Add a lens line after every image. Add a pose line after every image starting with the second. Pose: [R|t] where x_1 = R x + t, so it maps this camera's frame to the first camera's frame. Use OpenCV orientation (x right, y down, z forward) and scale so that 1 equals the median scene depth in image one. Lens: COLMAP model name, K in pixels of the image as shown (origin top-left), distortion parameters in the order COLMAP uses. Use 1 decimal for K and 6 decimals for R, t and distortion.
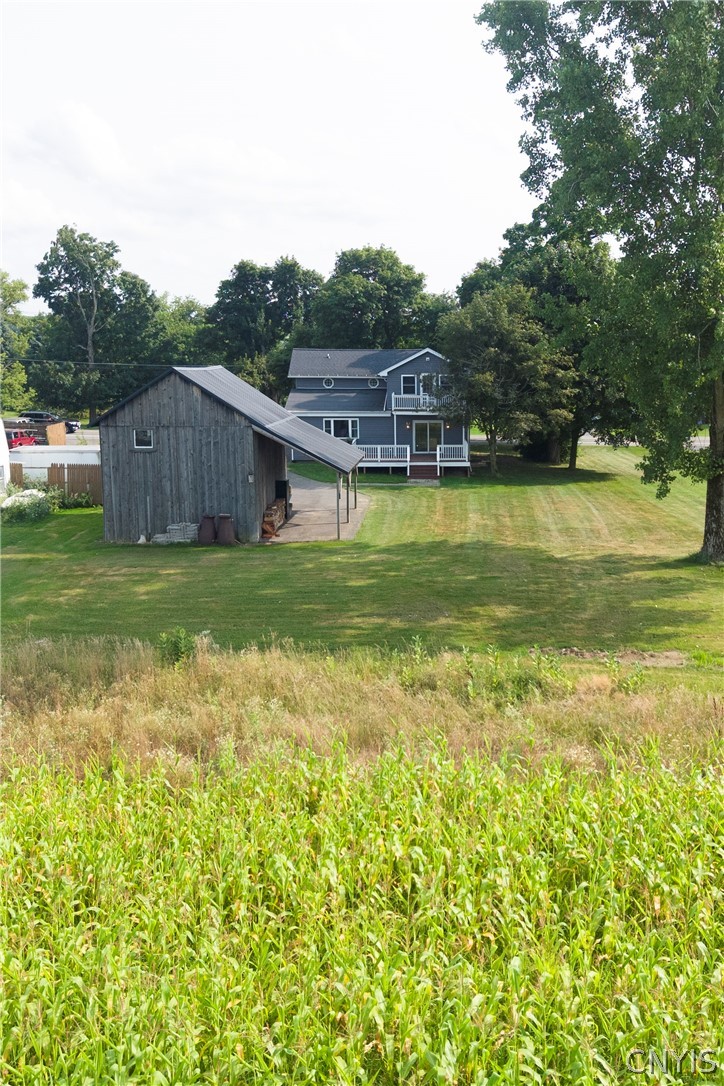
lens RADIAL K [[827.3, 0, 362.0], [0, 827.3, 543.0], [0, 0, 1]] dist [-0.000139, 0.000031]
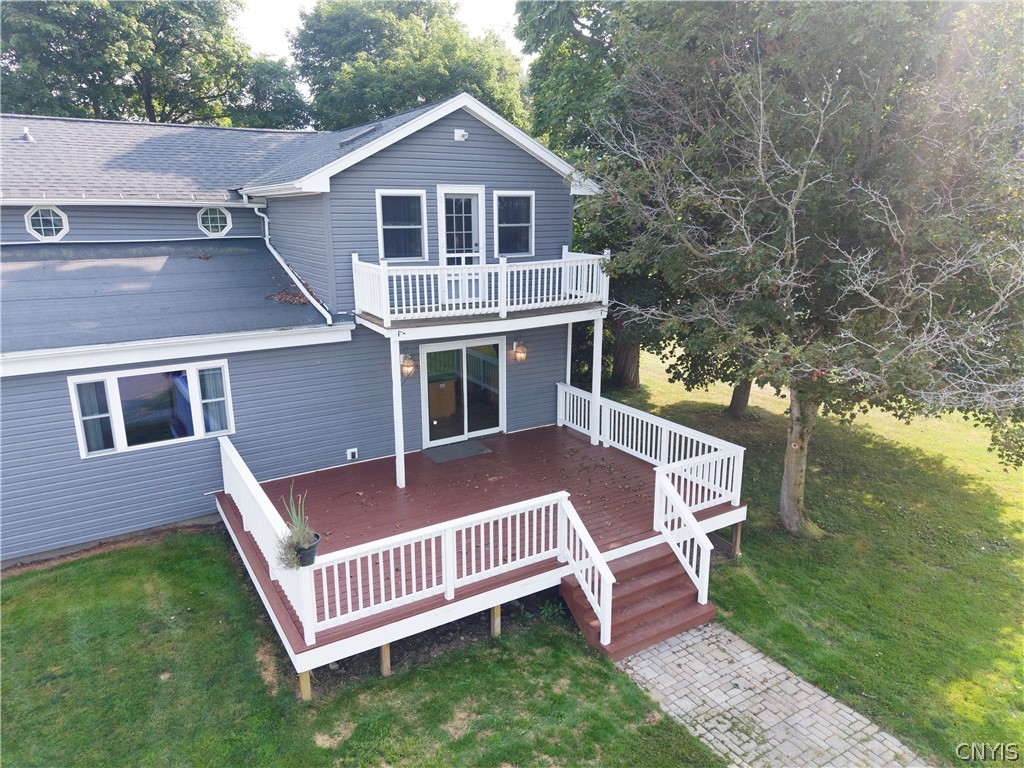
lens RADIAL K [[682.1, 0, 522.7], [0, 682.1, 405.4], [0, 0, 1]] dist [0.005235, -0.003097]
pose [[0.816935, -0.153383, 0.555960, -0.049347], [0.114608, 0.987936, 0.104154, -0.147228], [-0.565228, -0.021369, 0.824658, 0.767619]]
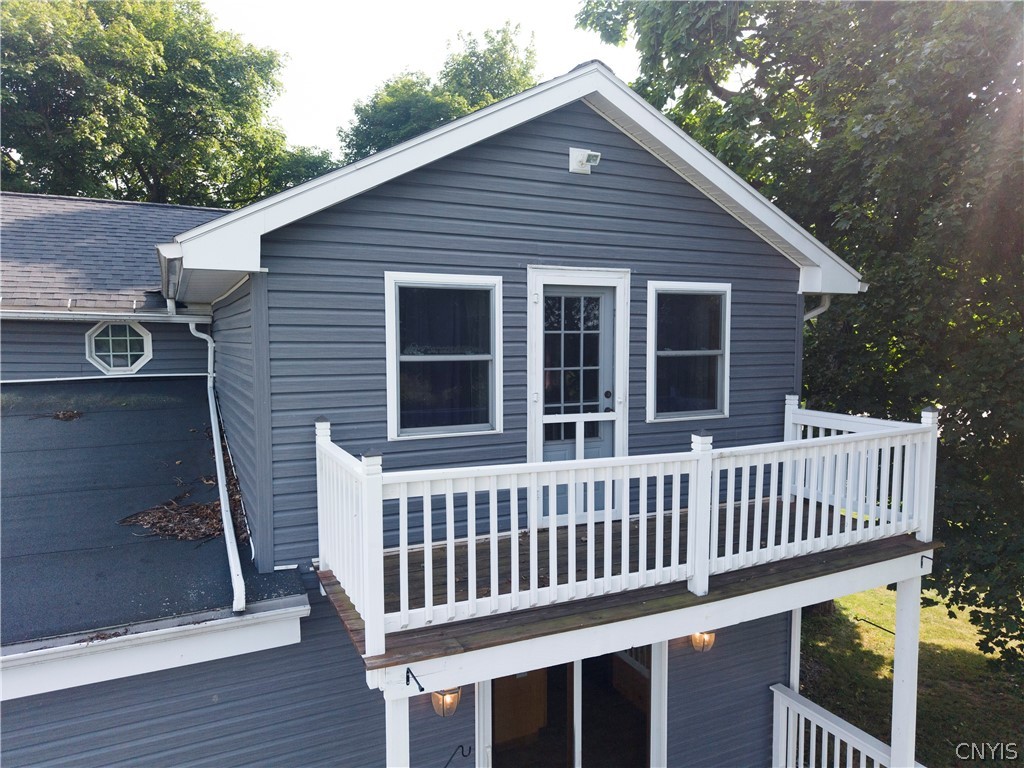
lens RADIAL K [[713.1, 0, 512.0], [0, 713.1, 384.0], [0, 0, 1]] dist [0.000078, 0.000705]
pose [[0.877081, -0.028028, 0.479524, 0.015341], [0.097533, 0.987892, -0.120651, -0.170922], [-0.470336, 0.152590, 0.869195, 0.891505]]
